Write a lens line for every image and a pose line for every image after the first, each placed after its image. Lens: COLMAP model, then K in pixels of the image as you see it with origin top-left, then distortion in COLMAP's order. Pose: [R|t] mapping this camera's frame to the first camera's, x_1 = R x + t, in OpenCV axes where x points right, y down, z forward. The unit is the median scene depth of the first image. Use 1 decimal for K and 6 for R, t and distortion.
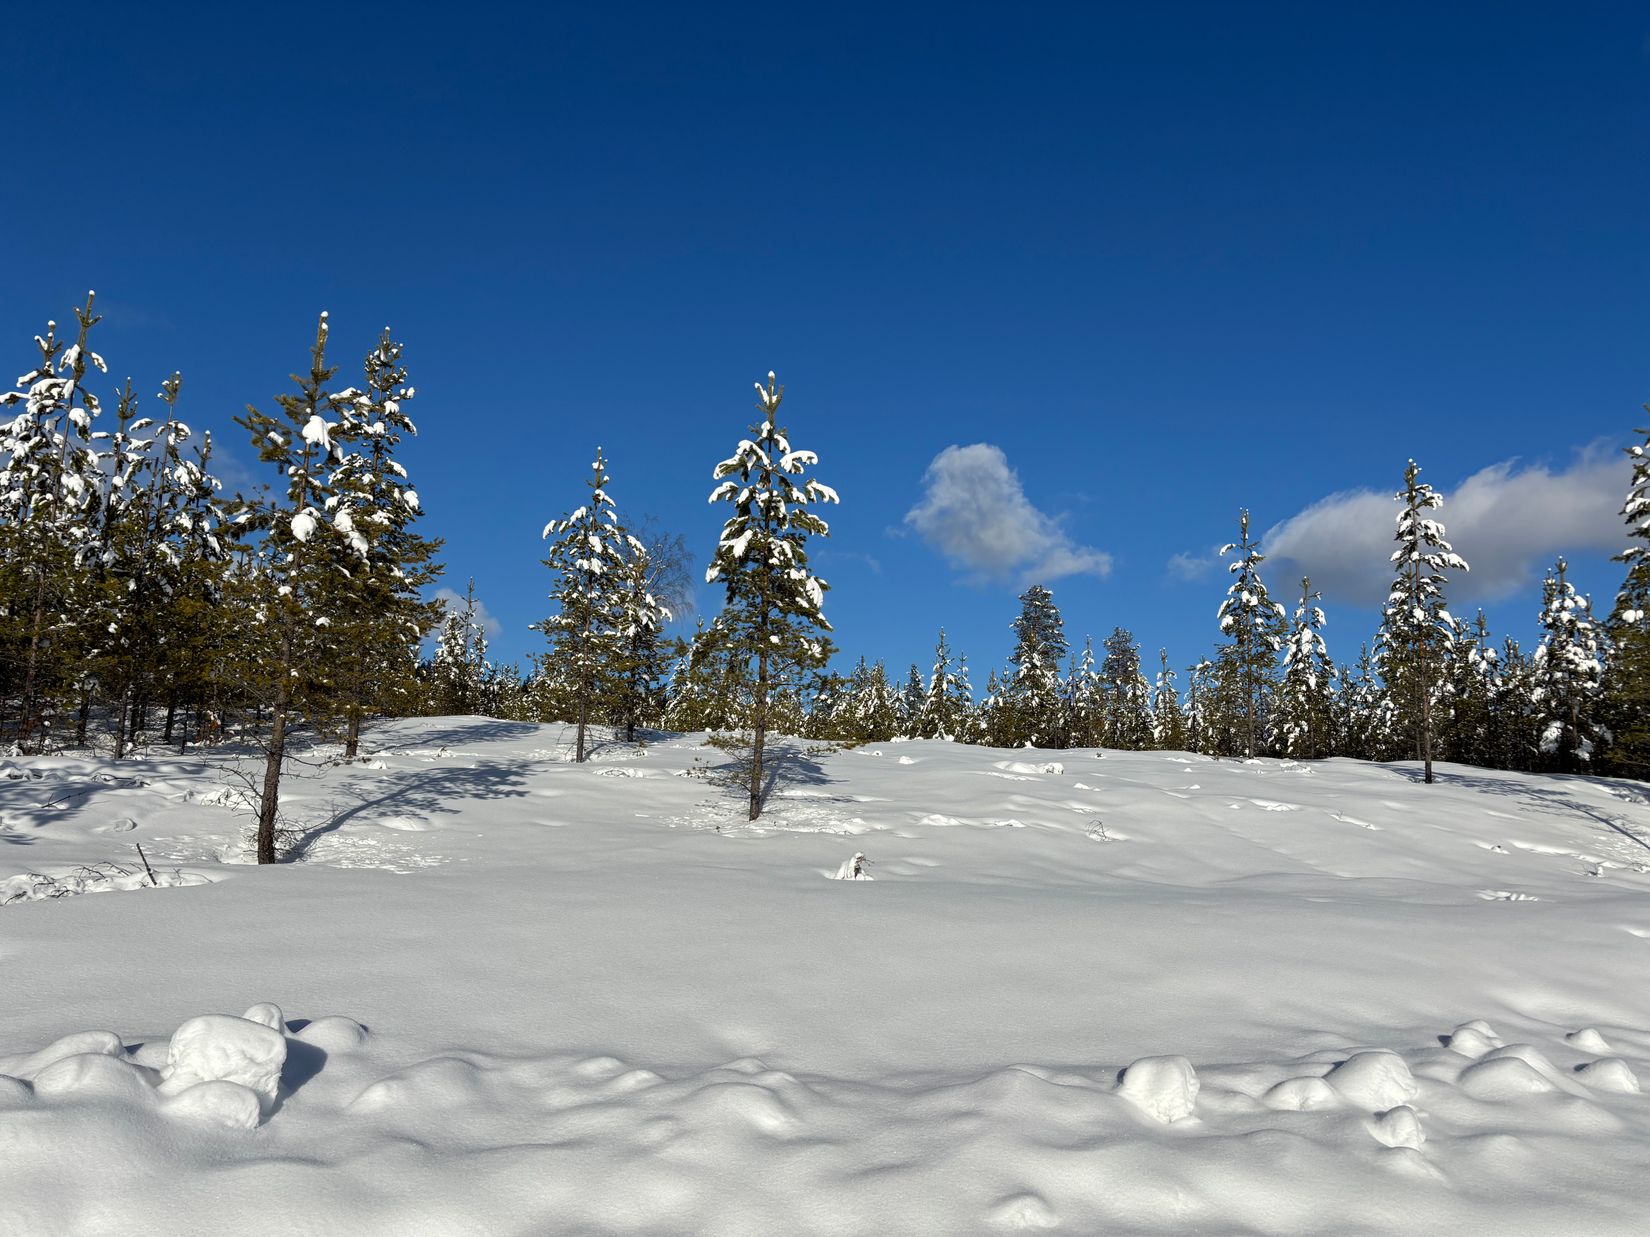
lens RADIAL K [[1236.2, 0, 833.7], [0, 1236.2, 612.4], [0, 0, 1]] dist [0.052790, -0.047798]
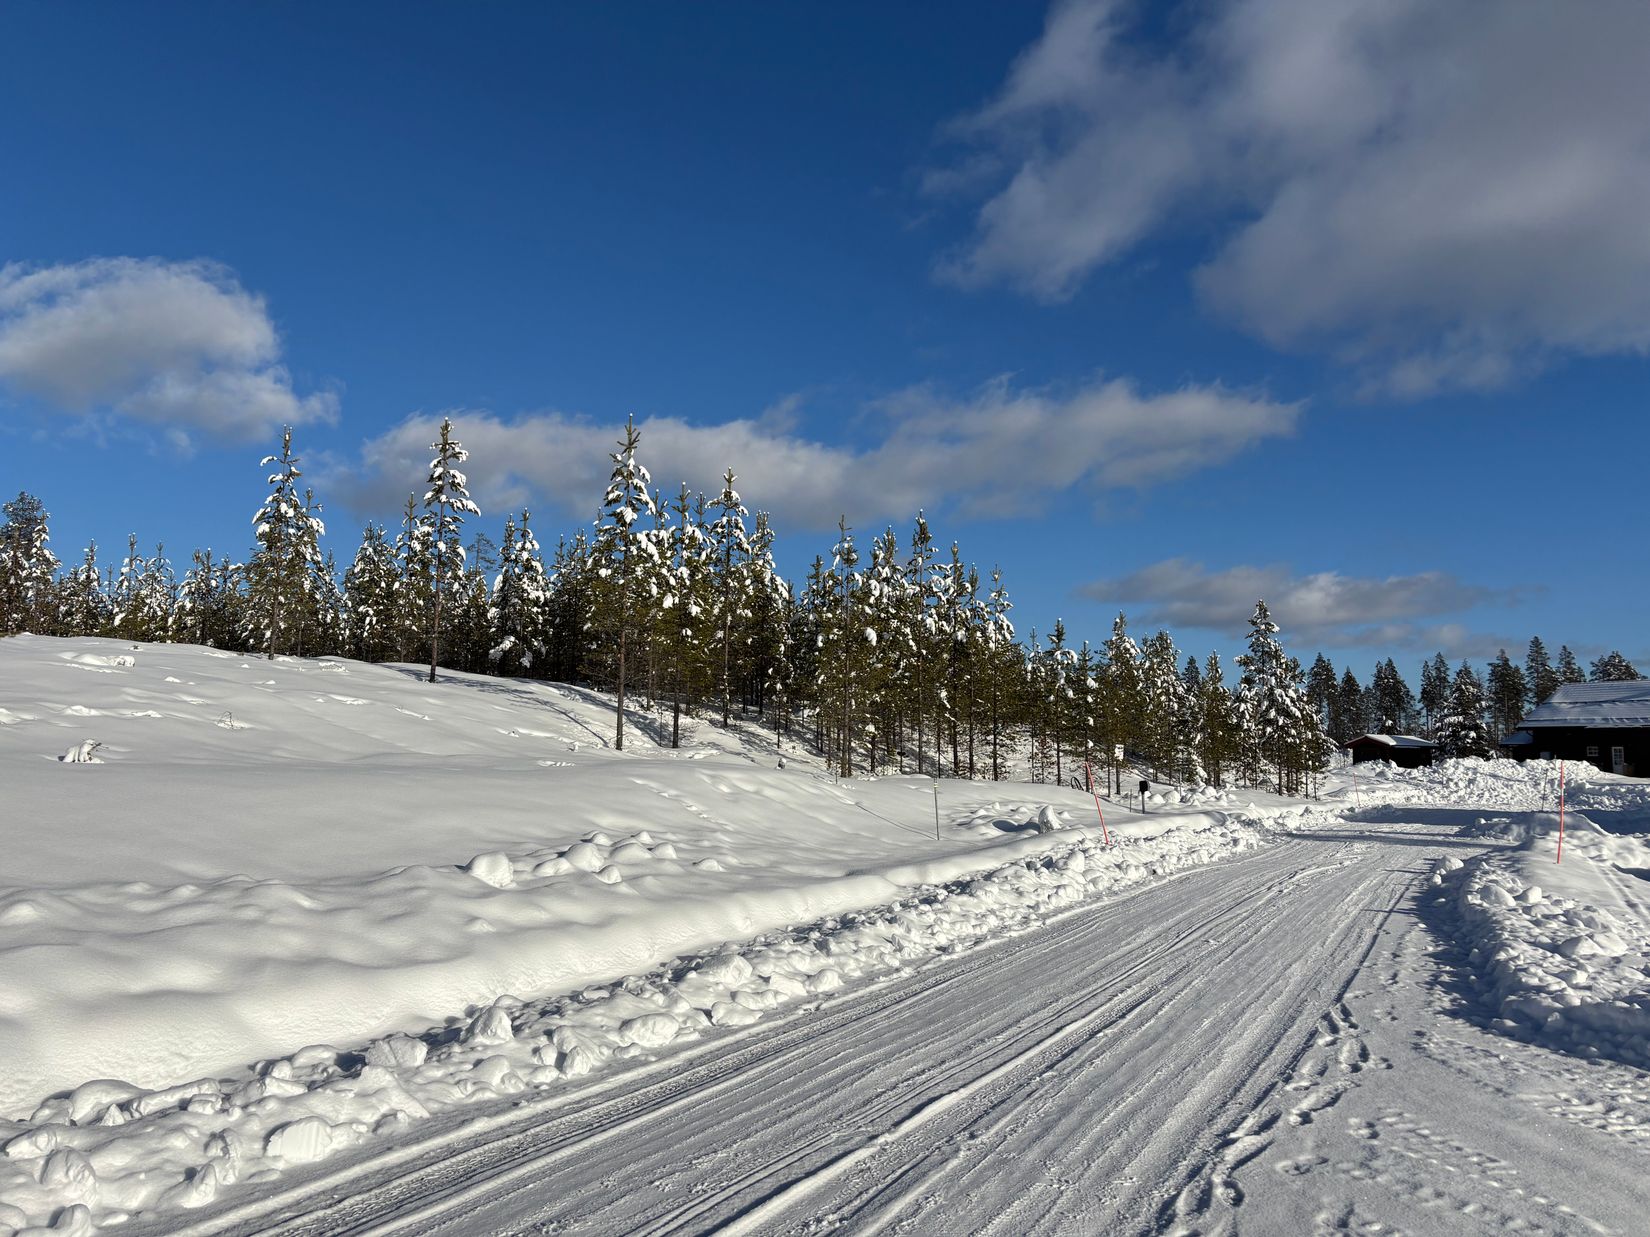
lens RADIAL K [[1236.2, 0, 833.7], [0, 1236.2, 612.4], [0, 0, 1]] dist [0.052790, -0.047798]
pose [[0.665307, 0.070878, 0.743198, -0.175574], [-0.135128, 0.990474, 0.026505, -0.018581], [-0.734239, -0.118061, 0.668546, -0.107839]]
